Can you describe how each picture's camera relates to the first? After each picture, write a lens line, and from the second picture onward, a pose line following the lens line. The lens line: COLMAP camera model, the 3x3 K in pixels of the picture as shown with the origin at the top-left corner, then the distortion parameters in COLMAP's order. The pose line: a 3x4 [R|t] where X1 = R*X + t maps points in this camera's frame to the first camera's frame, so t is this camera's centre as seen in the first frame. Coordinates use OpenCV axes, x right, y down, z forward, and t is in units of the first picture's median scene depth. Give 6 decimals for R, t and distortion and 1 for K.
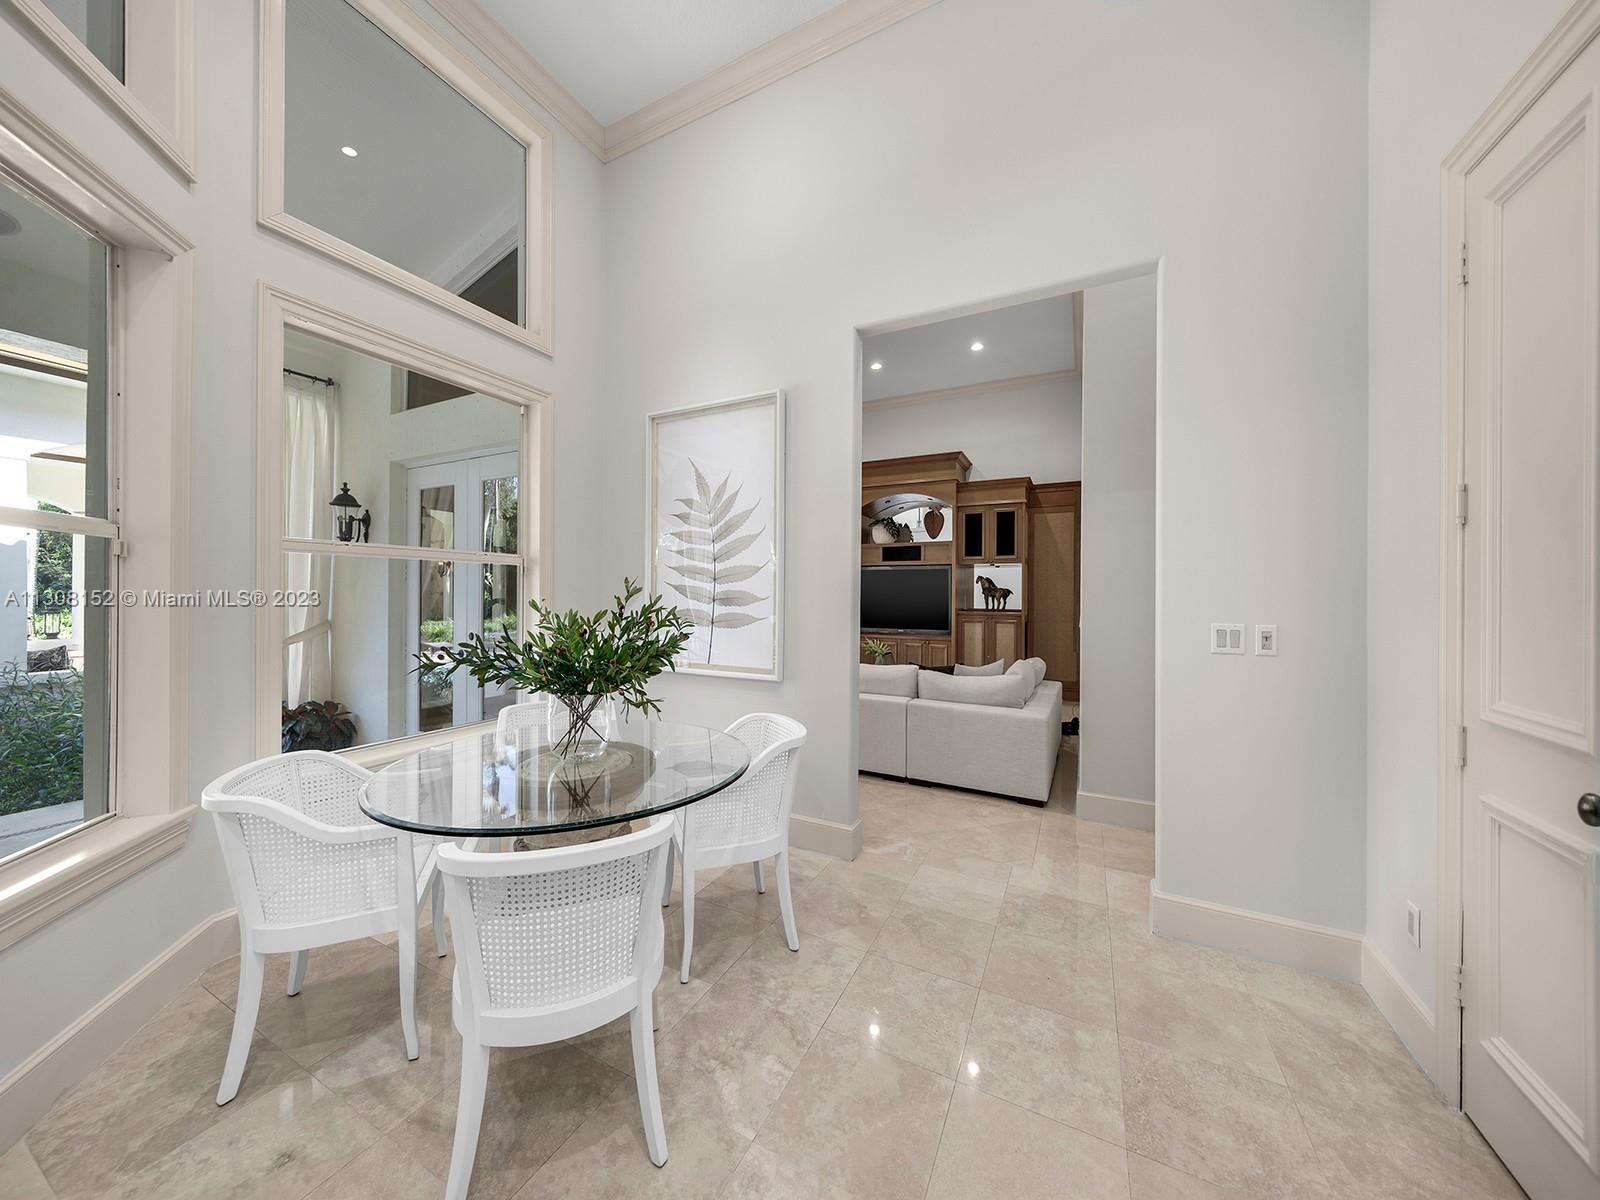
lens RADIAL K [[563.6, 0, 806.8], [0, 563.6, 595.6], [0, 0, 1]] dist [-0.000733, 0.000125]
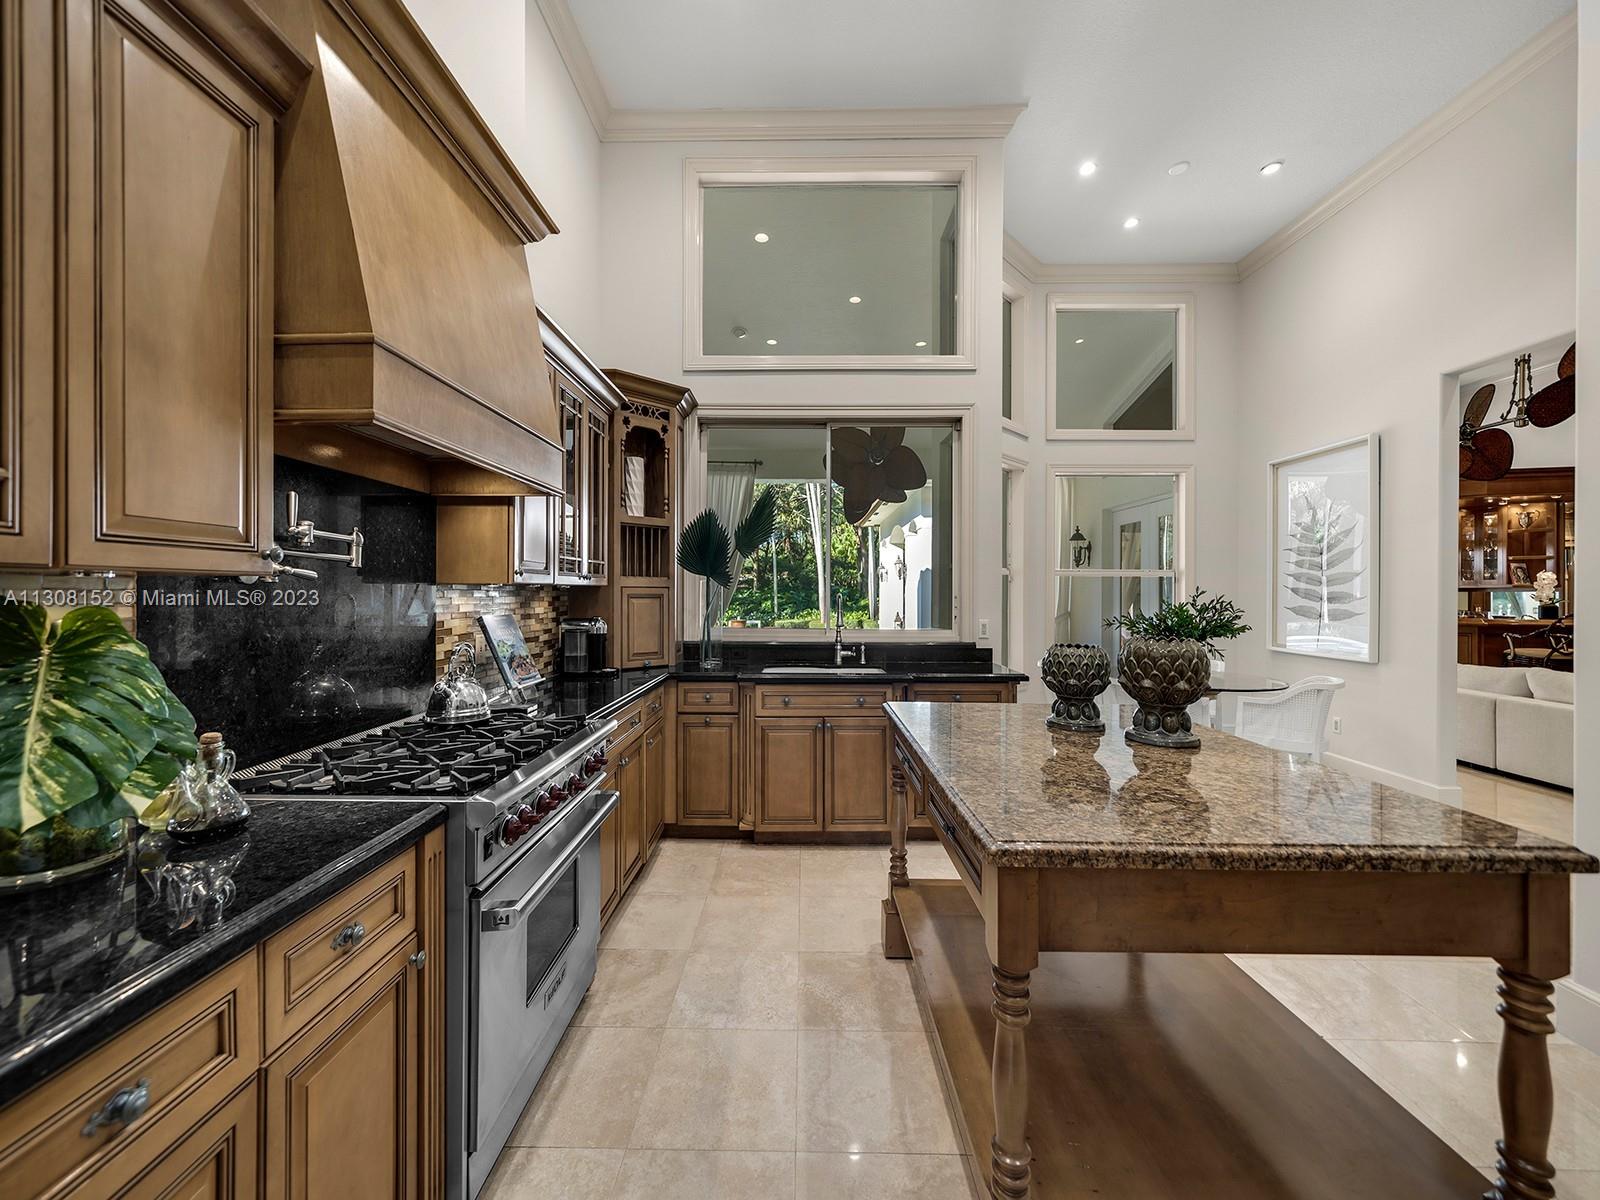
lens RADIAL K [[563.6, 0, 806.8], [0, 563.6, 595.6], [0, 0, 1]] dist [-0.000733, 0.000125]
pose [[0.425379, -0.005426, -0.904999, 0.490403], [-0.000090, 0.999982, -0.006038, 0.007563], [0.905015, 0.002650, 0.425371, -0.612348]]
